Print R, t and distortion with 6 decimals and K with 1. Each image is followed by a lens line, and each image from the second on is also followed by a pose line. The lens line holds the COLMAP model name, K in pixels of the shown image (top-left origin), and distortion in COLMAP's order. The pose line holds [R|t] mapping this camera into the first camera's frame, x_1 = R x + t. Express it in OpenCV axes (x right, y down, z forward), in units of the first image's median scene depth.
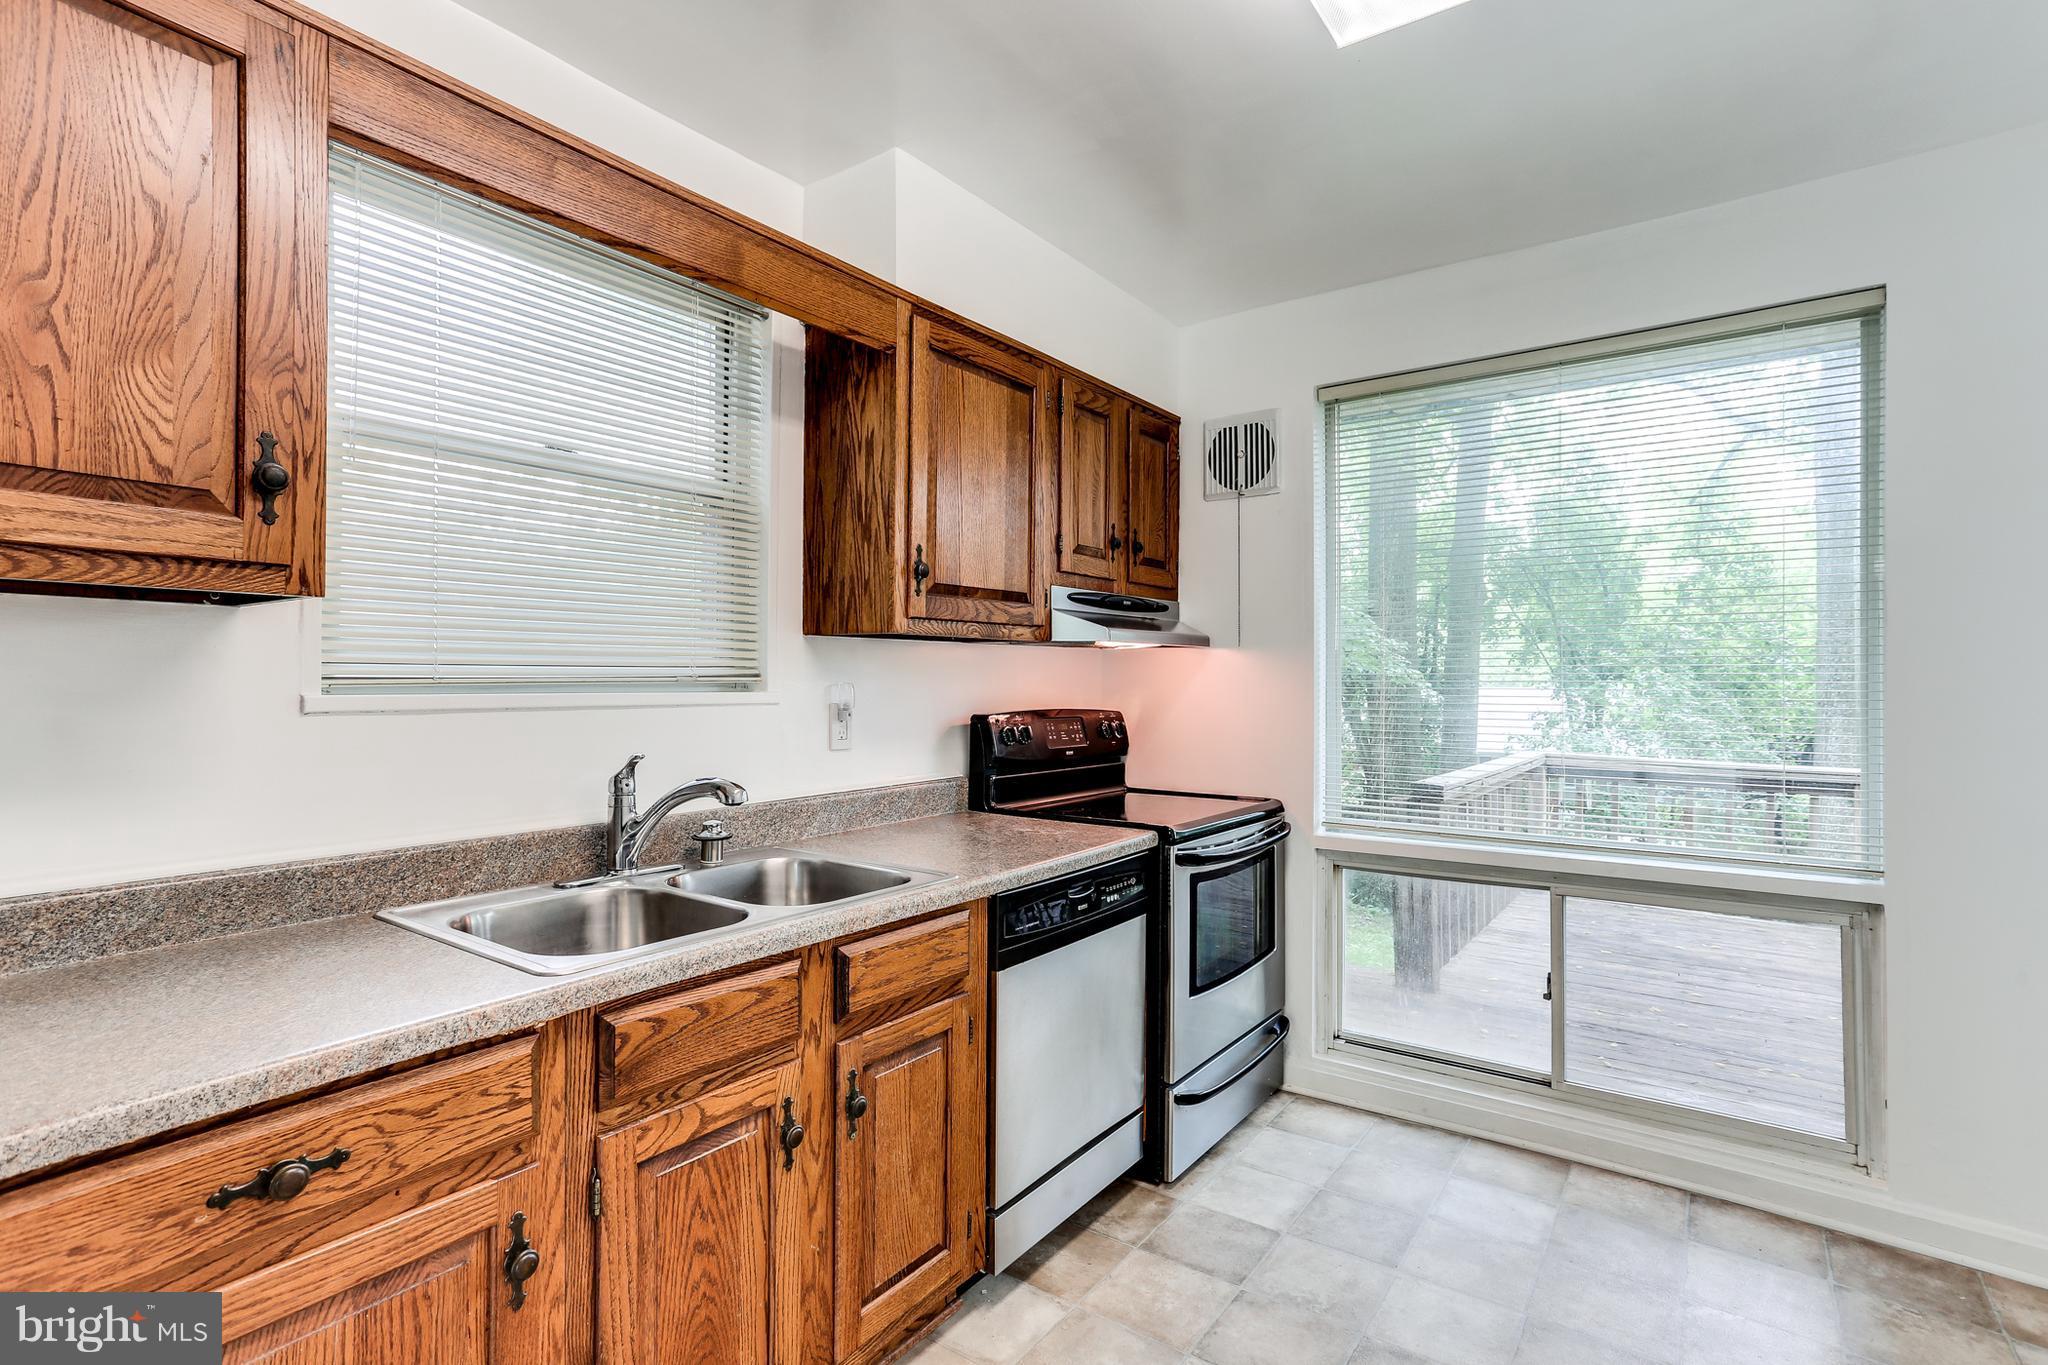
lens RADIAL K [[990.7, 0, 990.8], [0, 990.7, 683.1], [0, 0, 1]] dist [-0.049746, 0.041979]
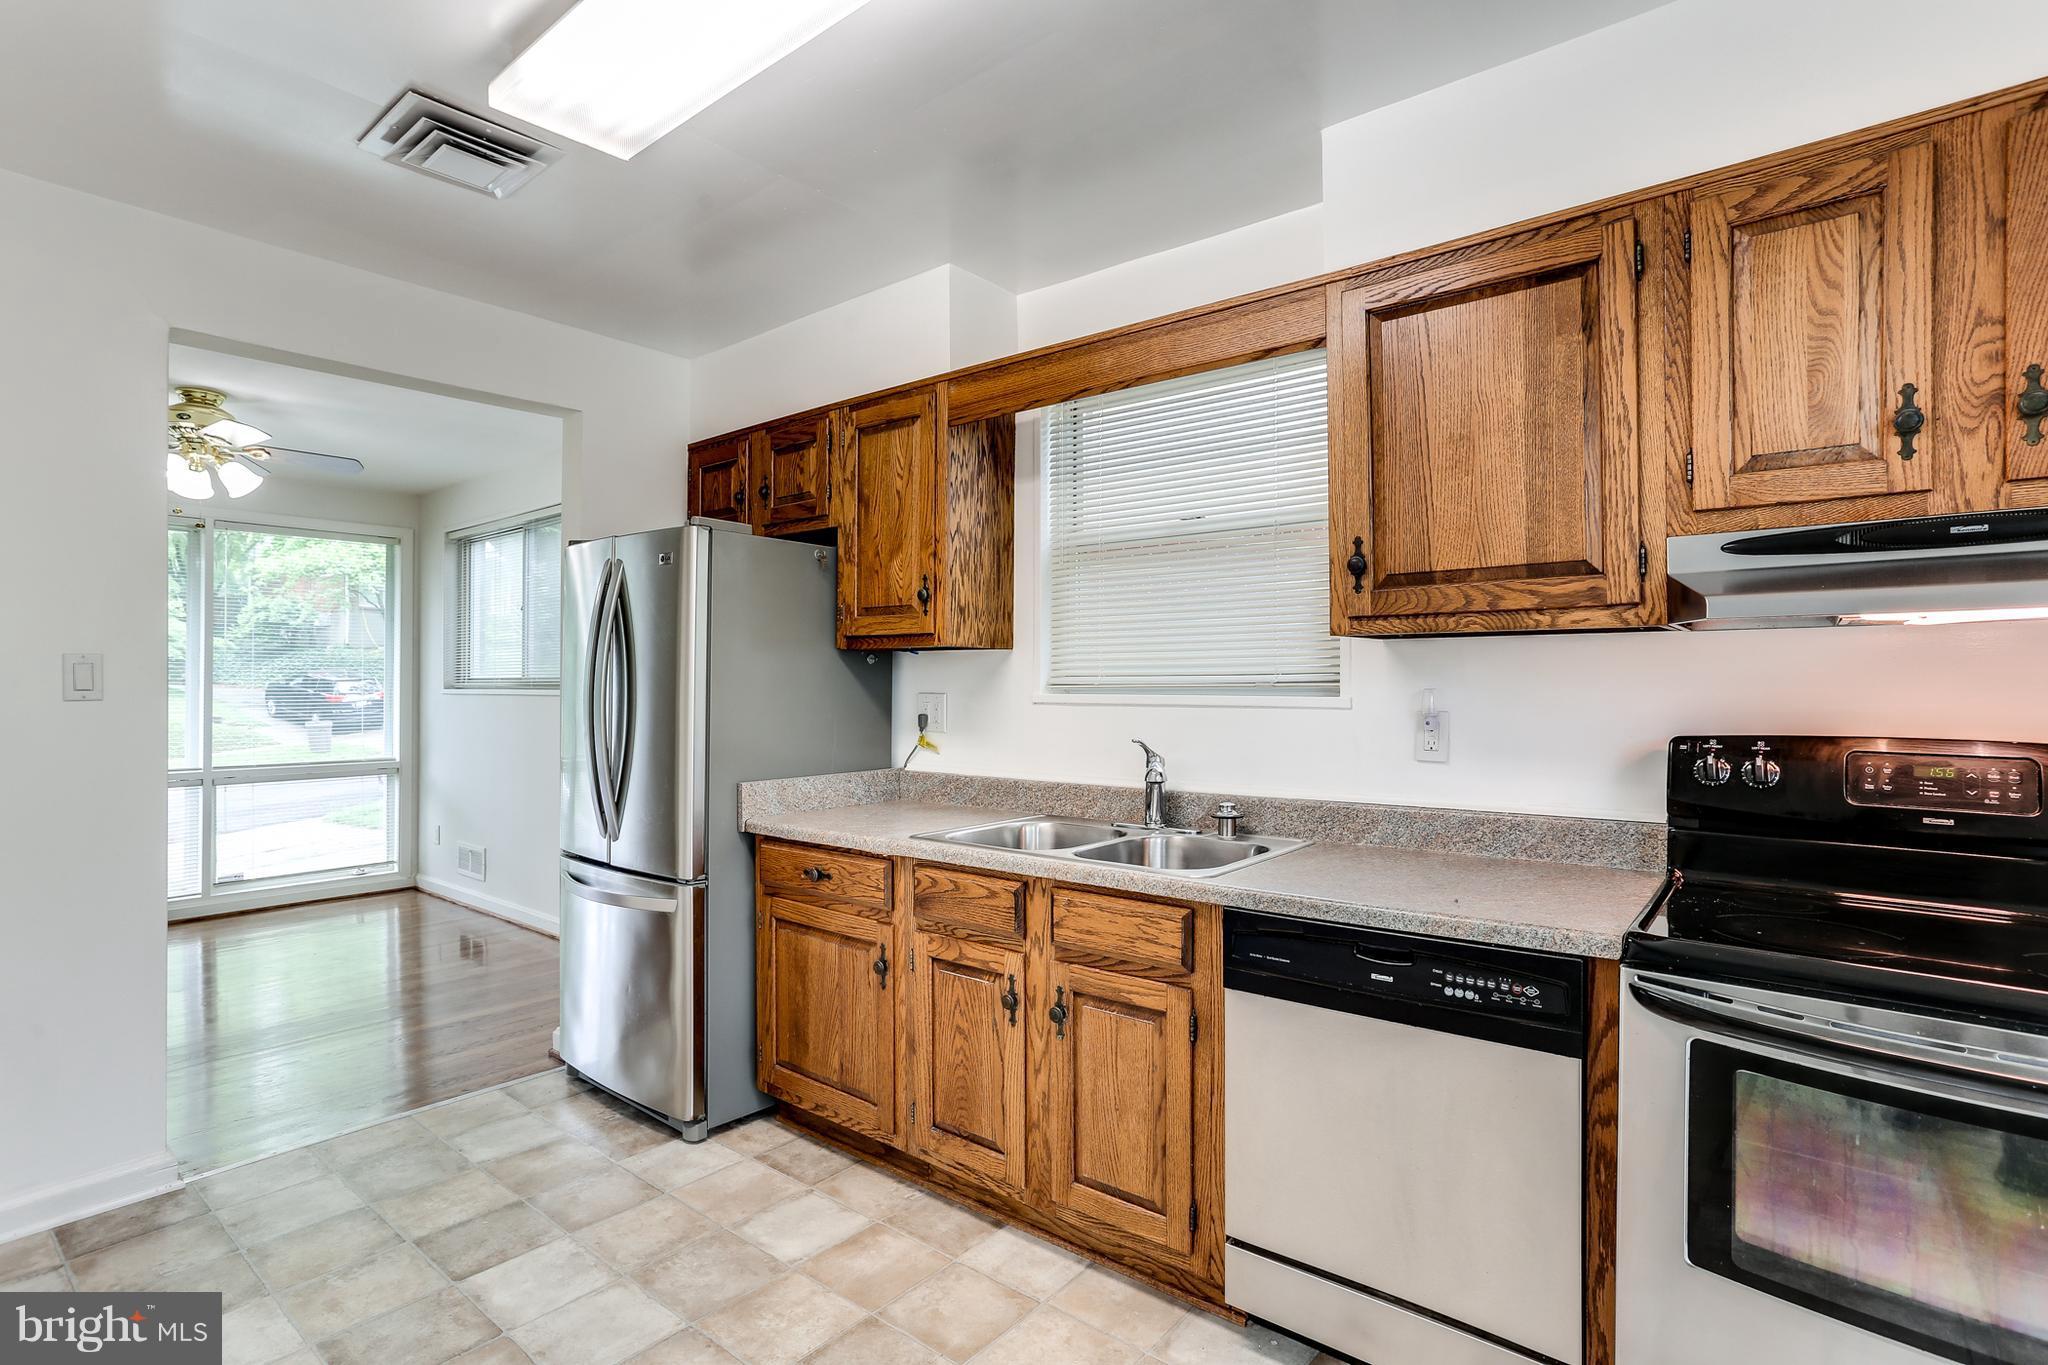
lens RADIAL K [[1018.9, 0, 1044.4], [0, 1018.9, 675.1], [0, 0, 1]] dist [-0.053007, 0.029474]
pose [[-0.032220, -0.008290, -0.999446, 0.785464], [-0.000024, 0.999966, -0.008293, -0.004185], [0.999481, -0.000244, -0.032219, 0.668158]]
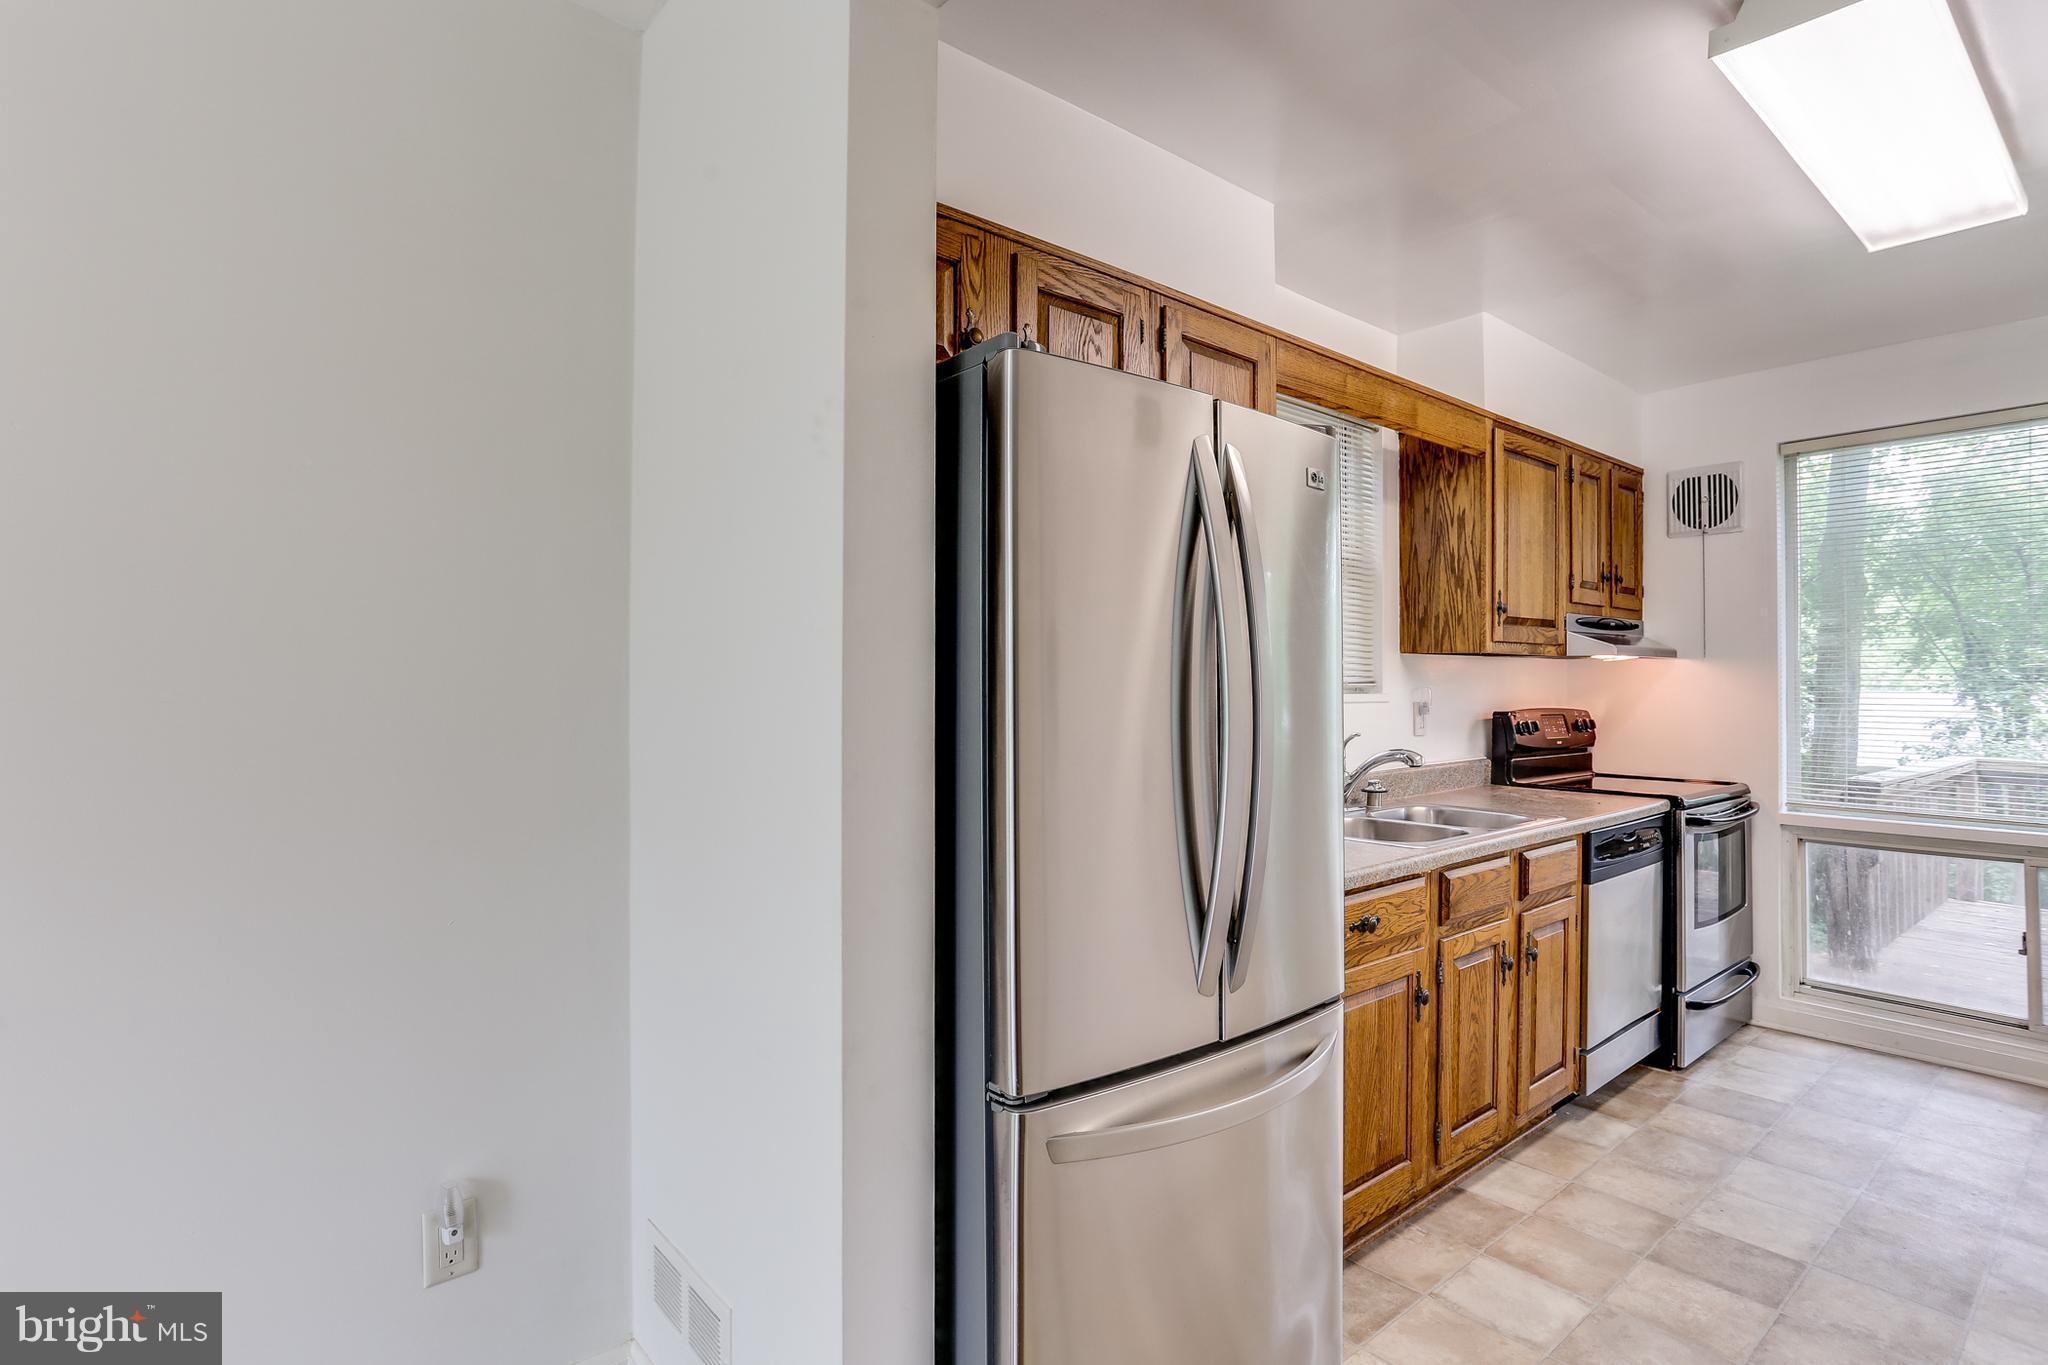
lens RADIAL K [[1019.4, 0, 1023.0], [0, 1019.4, 675.0], [0, 0, 1]] dist [-0.045054, 0.027776]
pose [[0.975211, -0.001190, -0.221273, -0.376851], [-0.001067, 0.999949, -0.010080, -0.002535], [0.221273, 0.010067, 0.975160, -0.504755]]
